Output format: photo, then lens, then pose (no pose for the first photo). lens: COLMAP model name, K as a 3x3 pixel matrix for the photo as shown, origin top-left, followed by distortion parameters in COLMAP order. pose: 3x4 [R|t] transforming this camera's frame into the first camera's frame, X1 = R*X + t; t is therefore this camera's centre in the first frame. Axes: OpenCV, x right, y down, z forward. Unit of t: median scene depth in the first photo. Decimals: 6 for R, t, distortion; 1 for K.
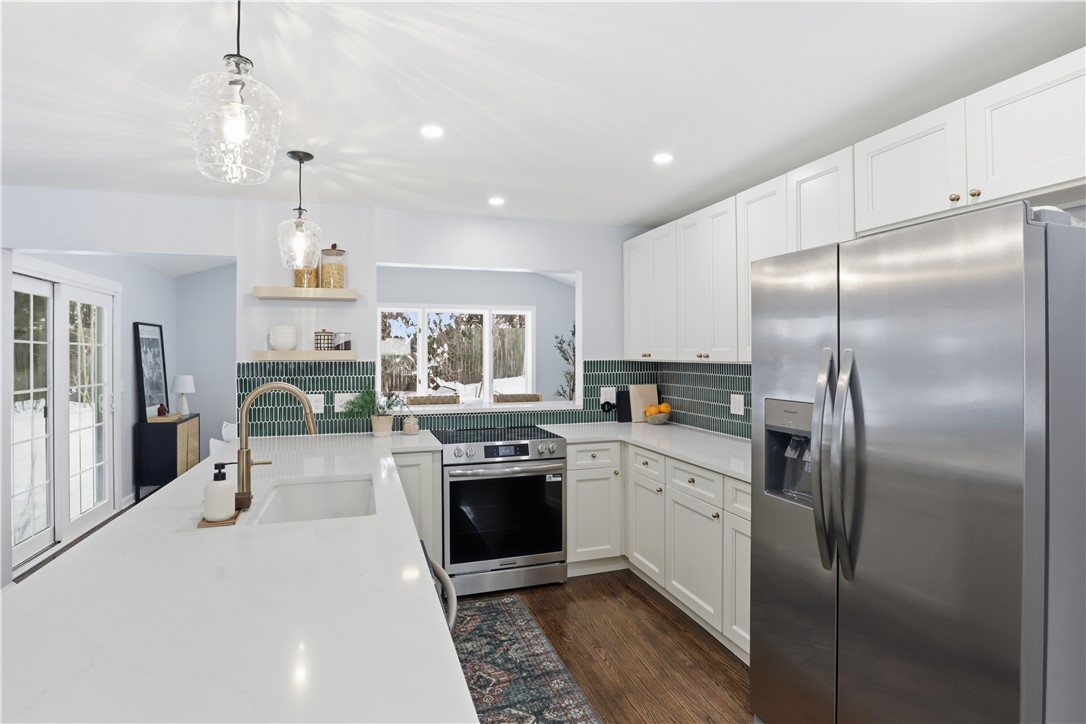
lens RADIAL K [[553.4, 0, 543.9], [0, 553.4, 351.6], [0, 0, 1]] dist [-0.045081, 0.009147]
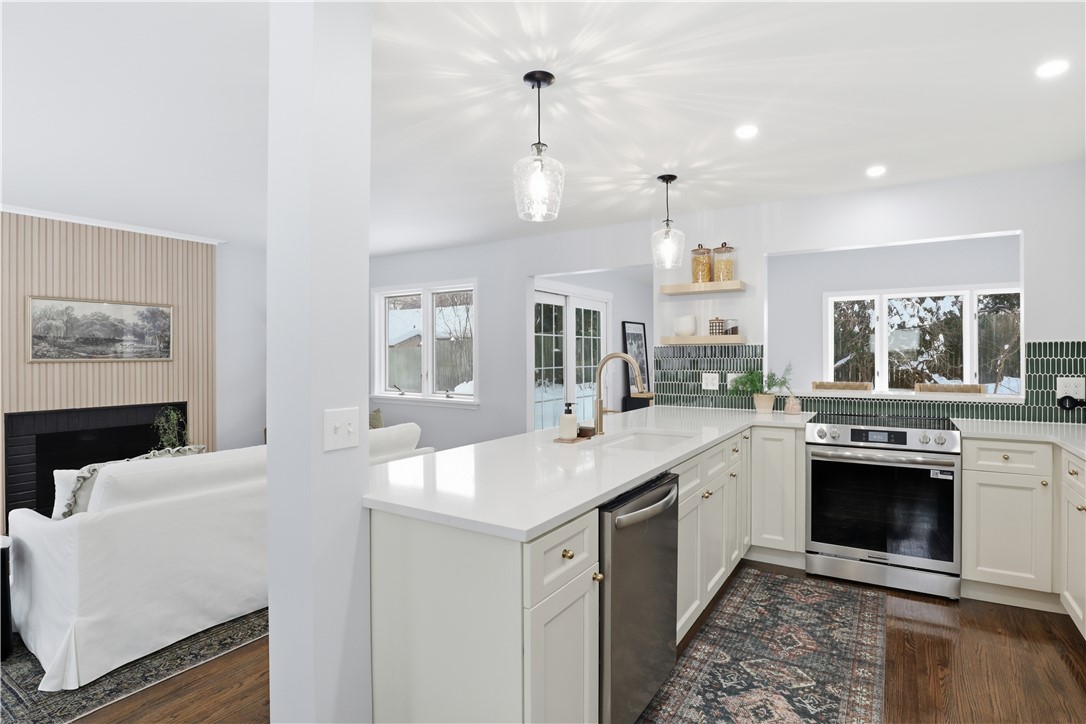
lens RADIAL K [[553.4, 0, 547.6], [0, 553.4, 353.6], [0, 0, 1]] dist [-0.045081, 0.009147]
pose [[0.634961, -0.002672, -0.772539, 0.270504], [0.007367, 0.999969, 0.002597, 0.030250], [0.772509, -0.007340, 0.634962, -0.014188]]
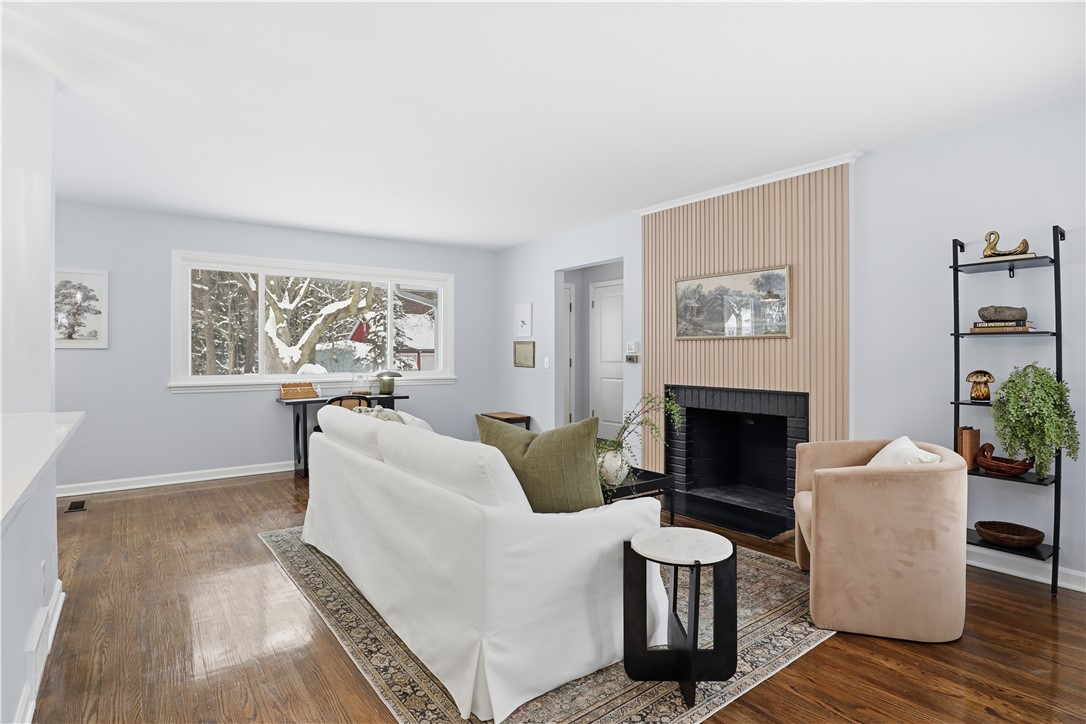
lens RADIAL K [[553.4, 0, 541.6], [0, 553.4, 357.9], [0, 0, 1]] dist [-0.045081, 0.009147]
pose [[-0.945685, 0.005829, -0.325033, -0.601936], [0.004759, 0.999980, 0.004086, 0.079134], [0.325051, 0.002317, -0.945694, 0.985877]]
